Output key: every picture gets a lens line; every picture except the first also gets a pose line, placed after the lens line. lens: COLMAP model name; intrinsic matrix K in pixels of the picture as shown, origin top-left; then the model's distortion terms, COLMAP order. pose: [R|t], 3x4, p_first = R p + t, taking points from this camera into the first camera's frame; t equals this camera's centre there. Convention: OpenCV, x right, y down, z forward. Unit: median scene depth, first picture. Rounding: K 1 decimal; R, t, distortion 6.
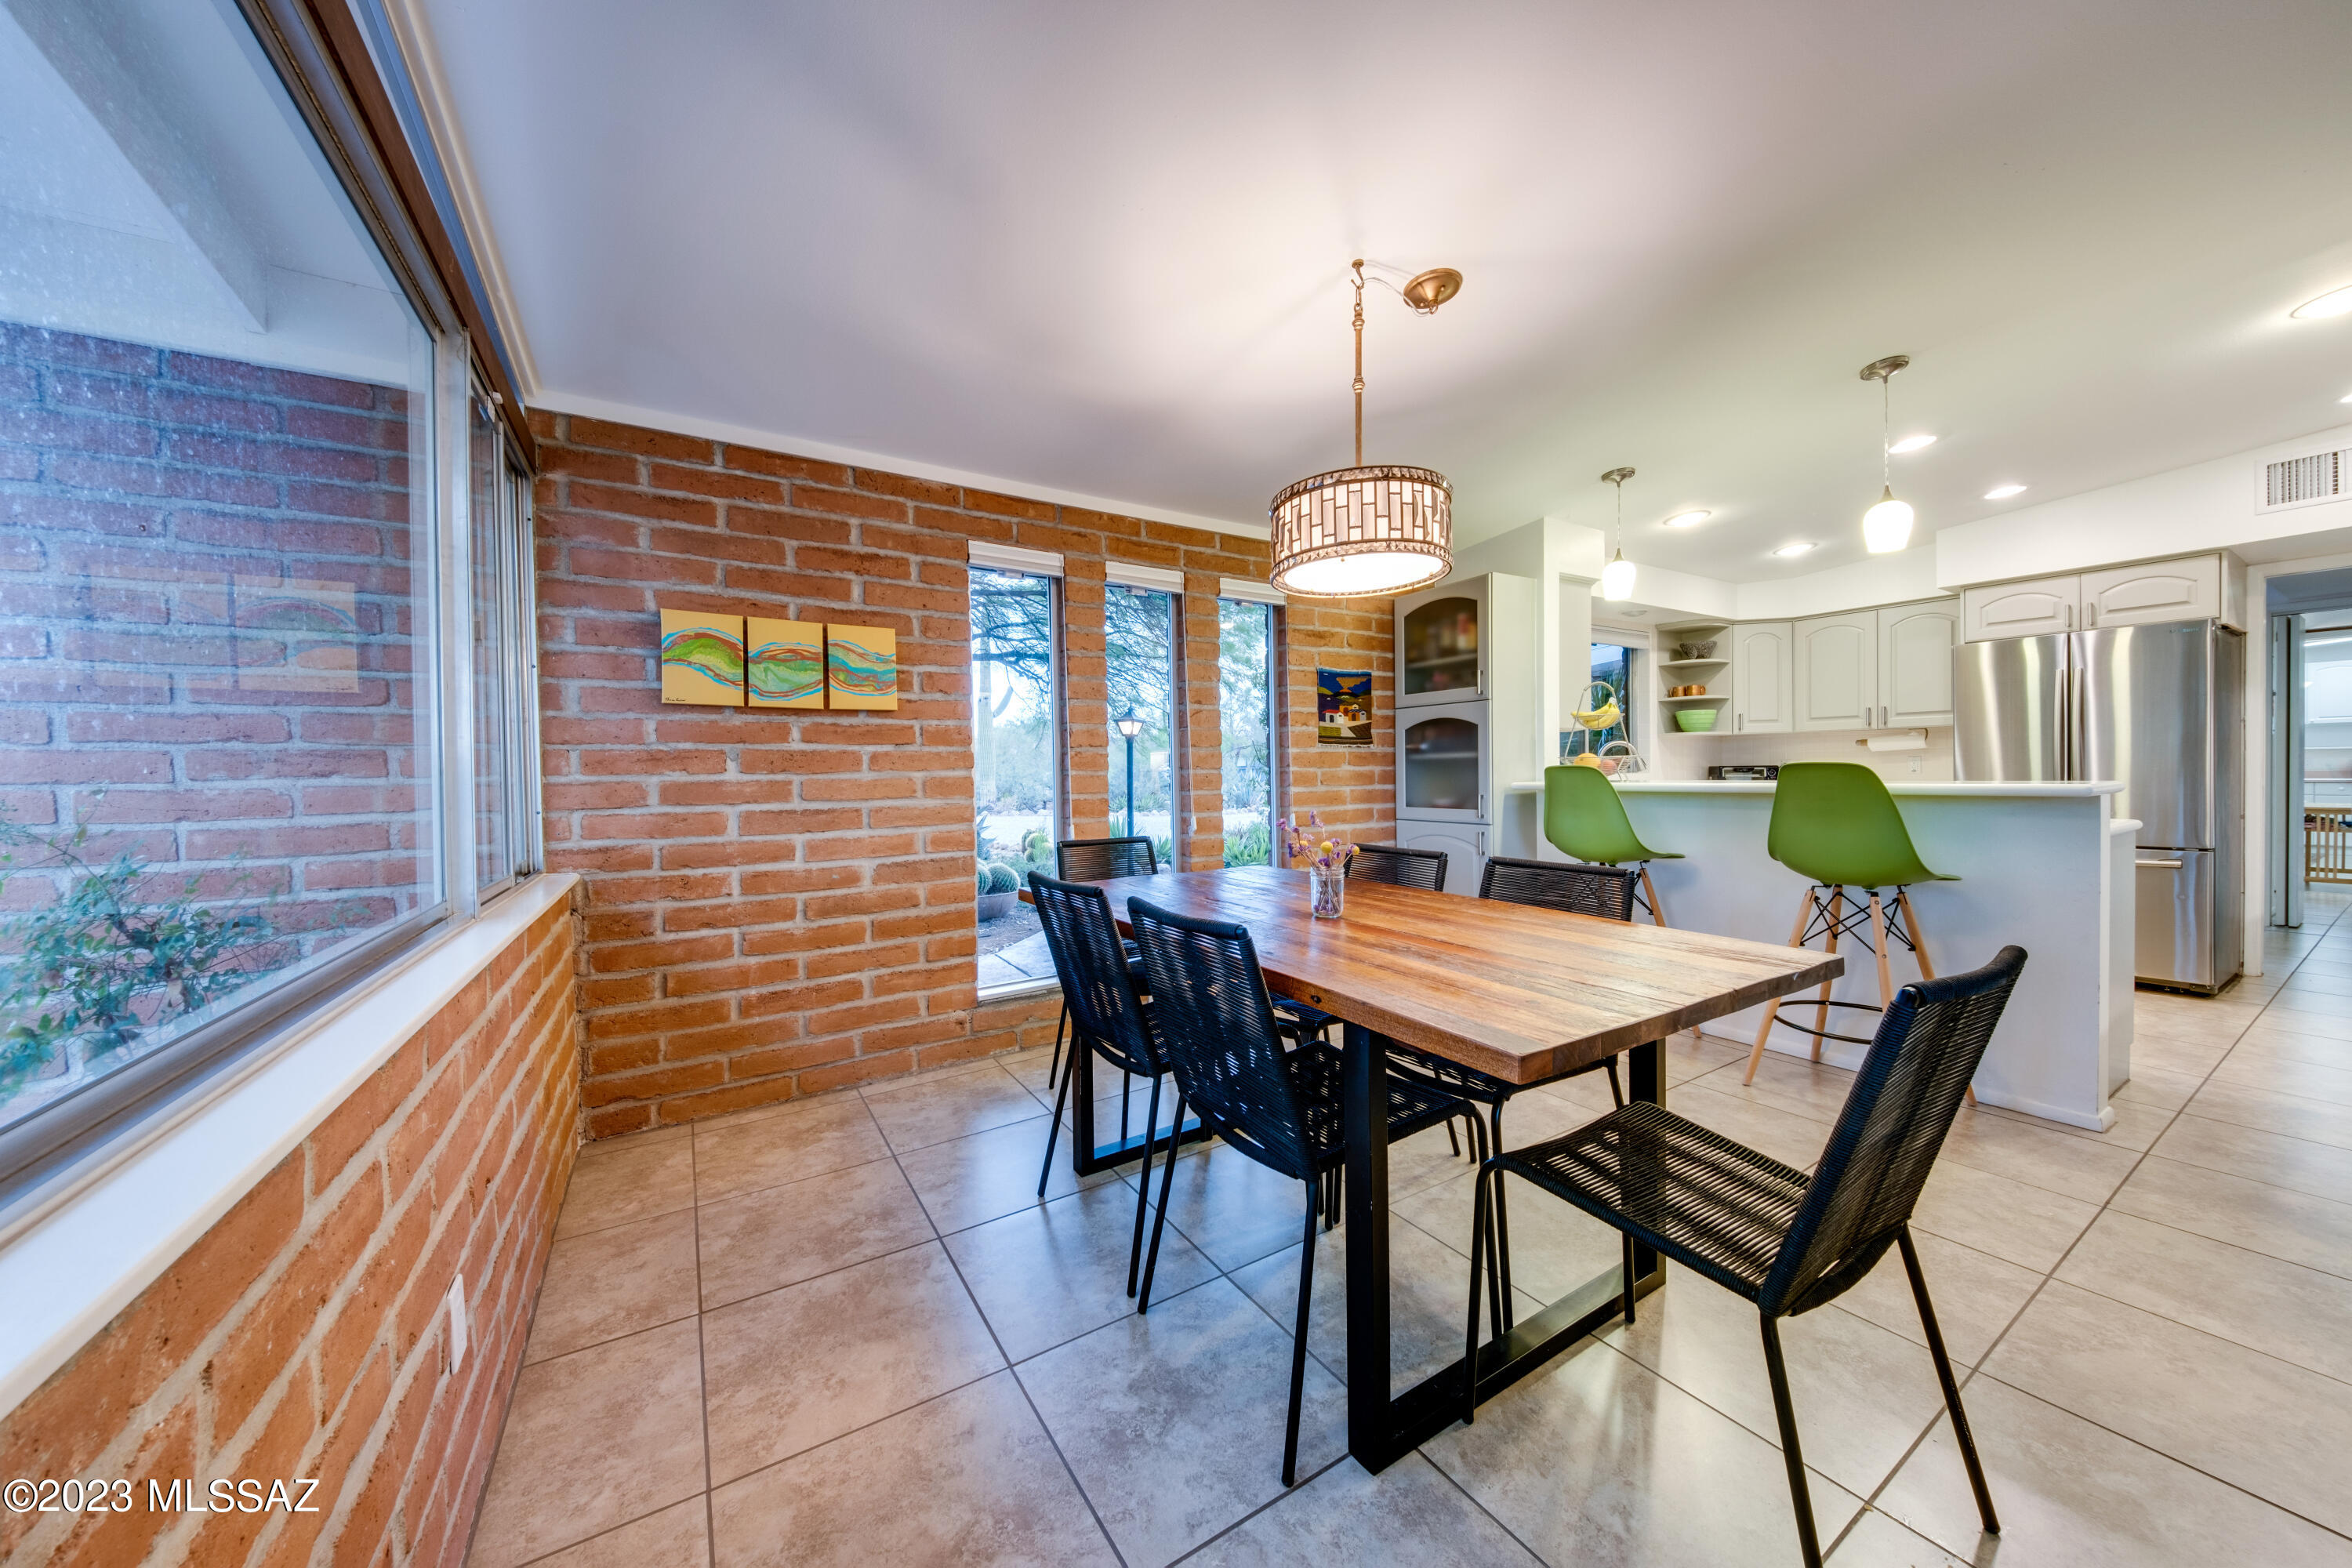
lens RADIAL K [[795.6, 0, 1165.6], [0, 795.6, 783.6], [0, 0, 1]] dist [-0.000541, -0.000187]
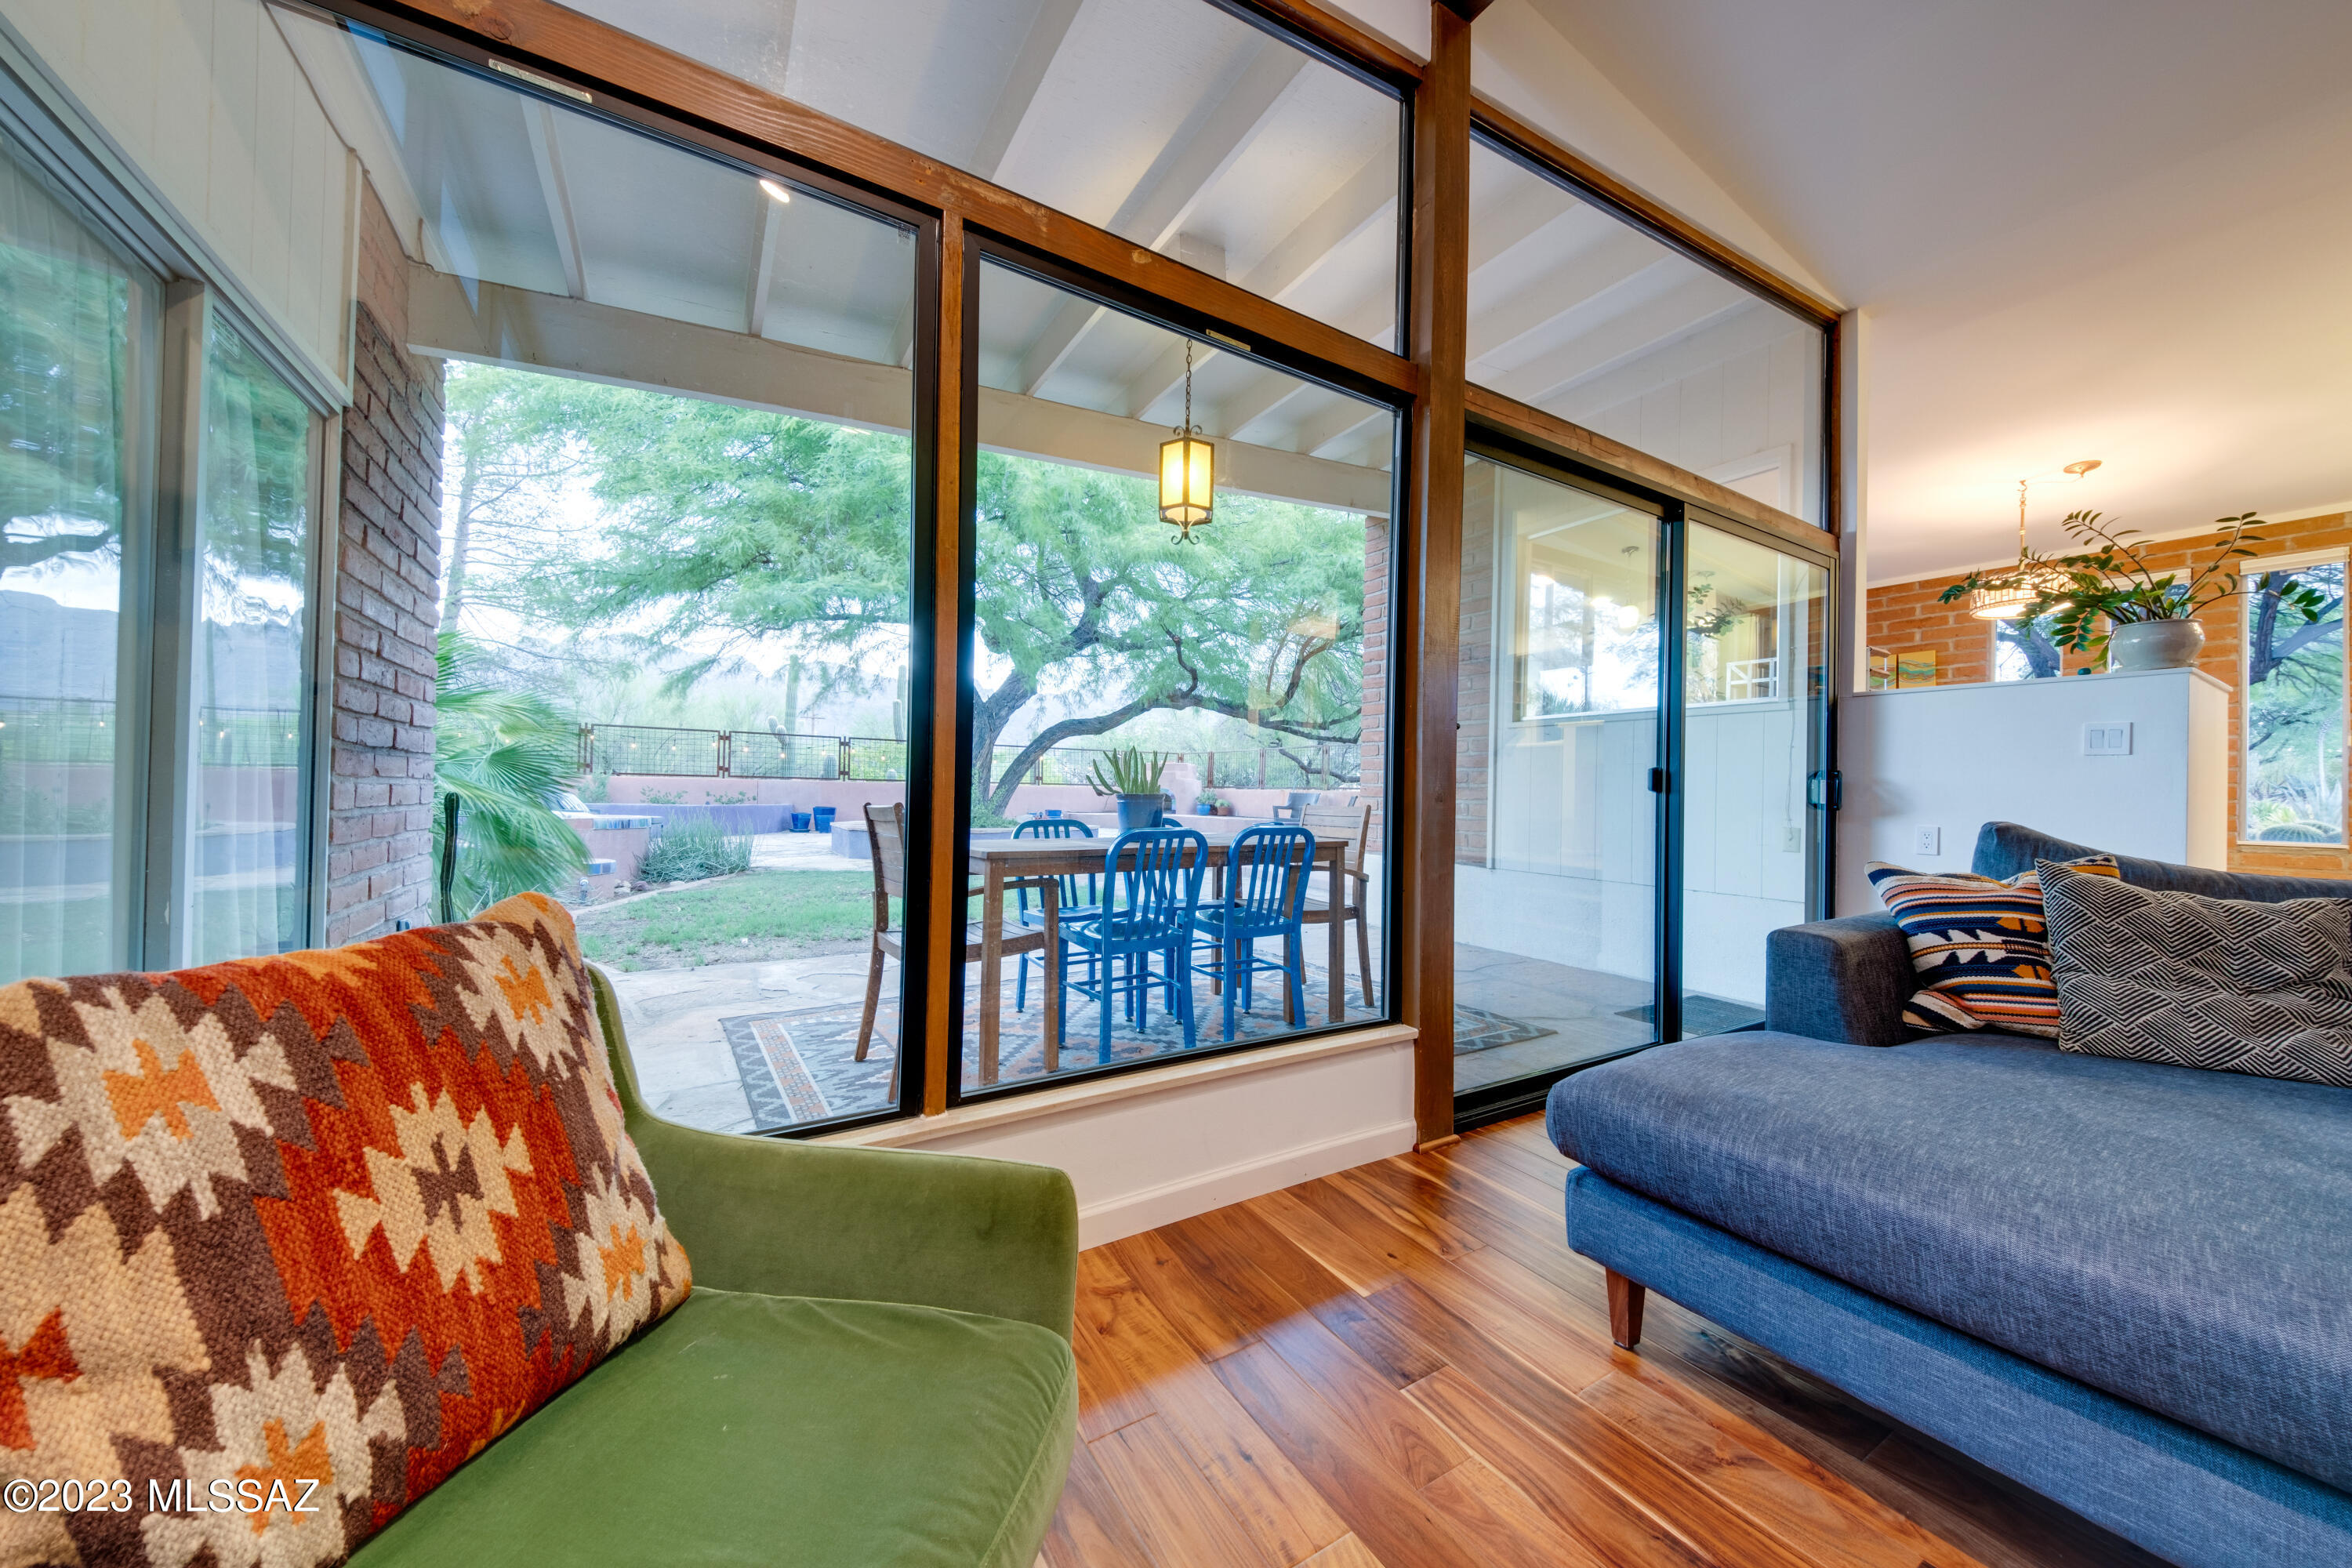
lens RADIAL K [[795.6, 0, 1165.6], [0, 795.6, 783.6], [0, 0, 1]] dist [-0.000541, -0.000187]
pose [[-0.005883, 0.004112, -0.999974, 2.178394], [-0.031618, 0.999491, 0.004296, 0.267321], [0.999483, 0.031643, -0.005750, -1.270332]]
